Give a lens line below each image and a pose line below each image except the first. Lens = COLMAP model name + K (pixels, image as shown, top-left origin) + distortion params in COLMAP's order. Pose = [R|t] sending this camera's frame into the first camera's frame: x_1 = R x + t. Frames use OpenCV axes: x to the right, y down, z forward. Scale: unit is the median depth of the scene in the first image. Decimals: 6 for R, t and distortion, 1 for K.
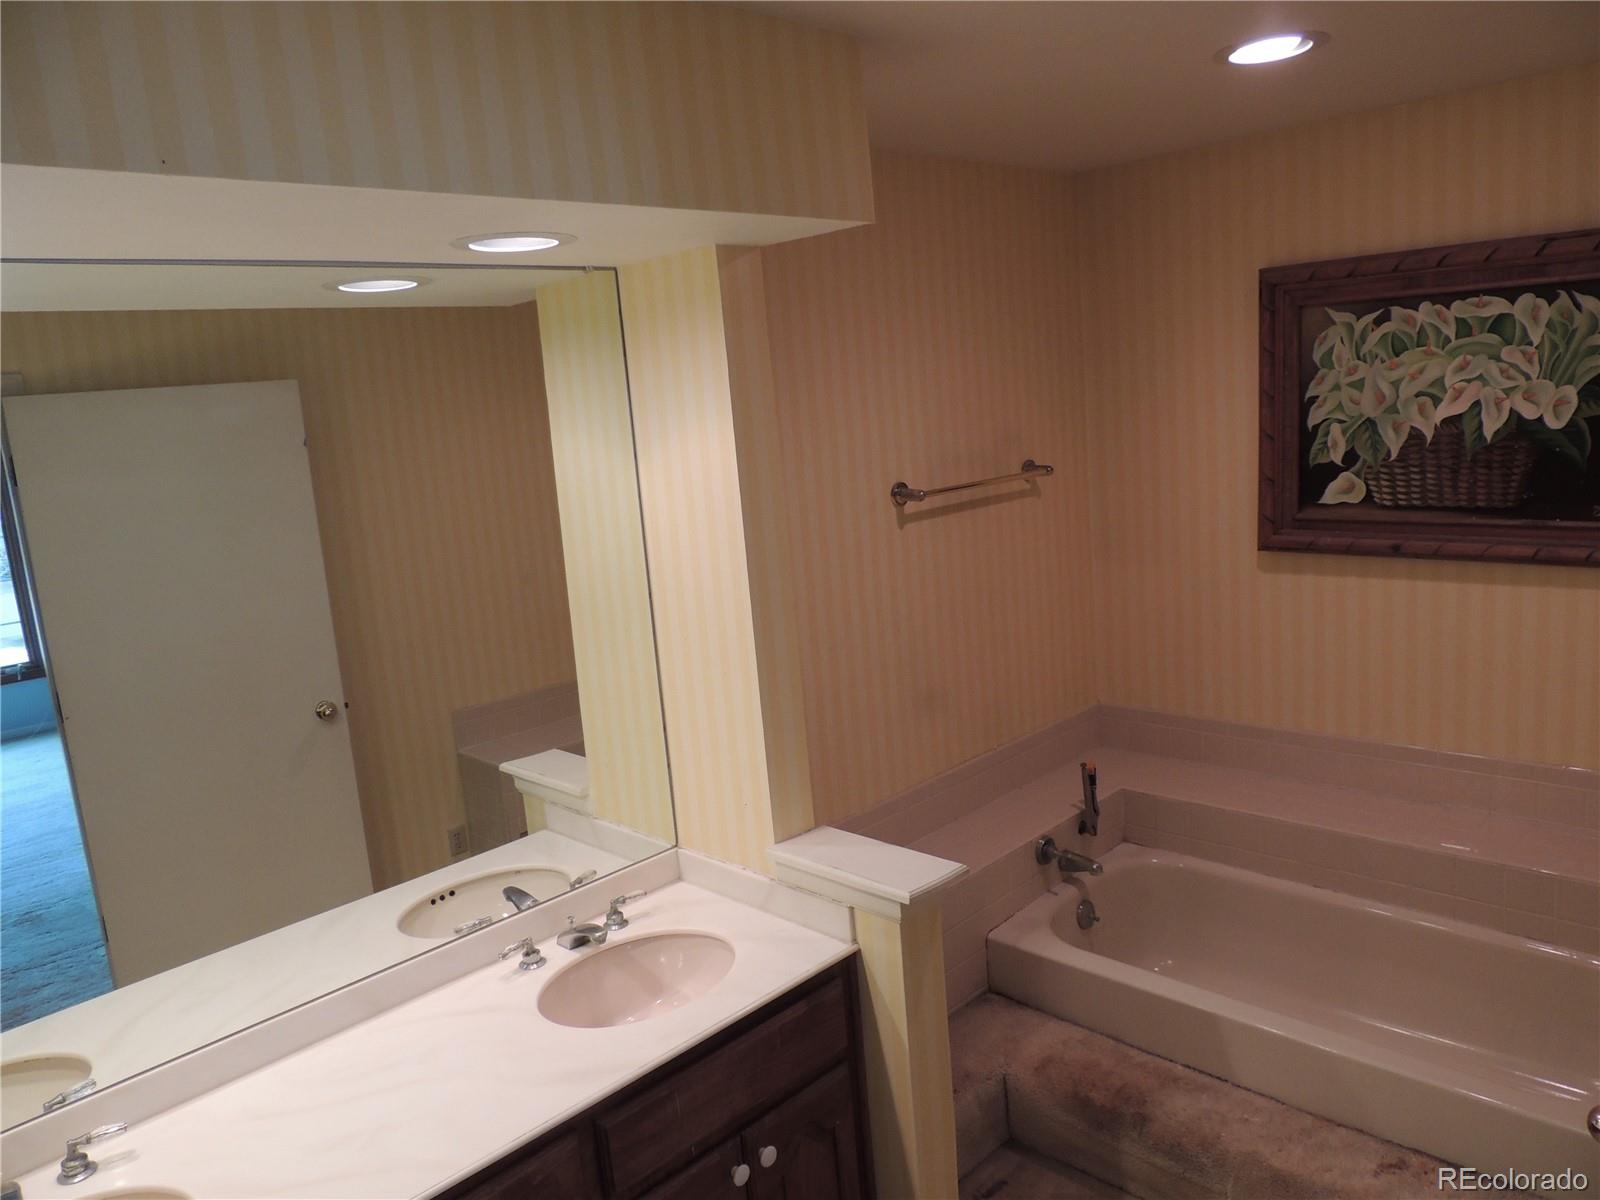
lens RADIAL K [[1144.7, 0, 800.0], [0, 1144.7, 600.0], [0, 0, 1]] dist [-0.043195, 0.003512]
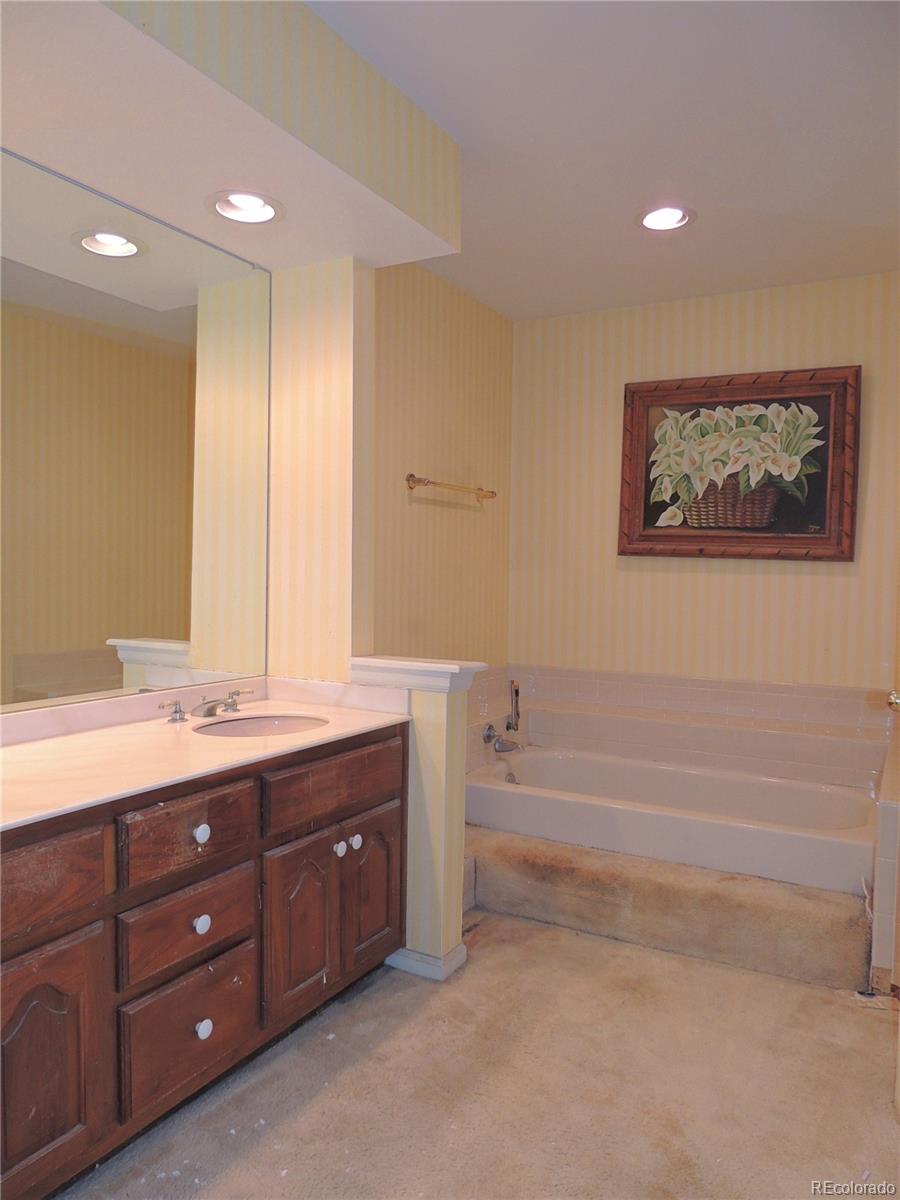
lens RADIAL K [[858.5, 0, 456.2], [0, 858.5, 603.7], [0, 0, 1]] dist [-0.043195, 0.003512]
pose [[0.954376, 0.088490, 0.285194, -0.169500], [-0.044109, 0.986382, -0.158448, 0.251764], [-0.295331, 0.138639, 0.945282, -0.067814]]
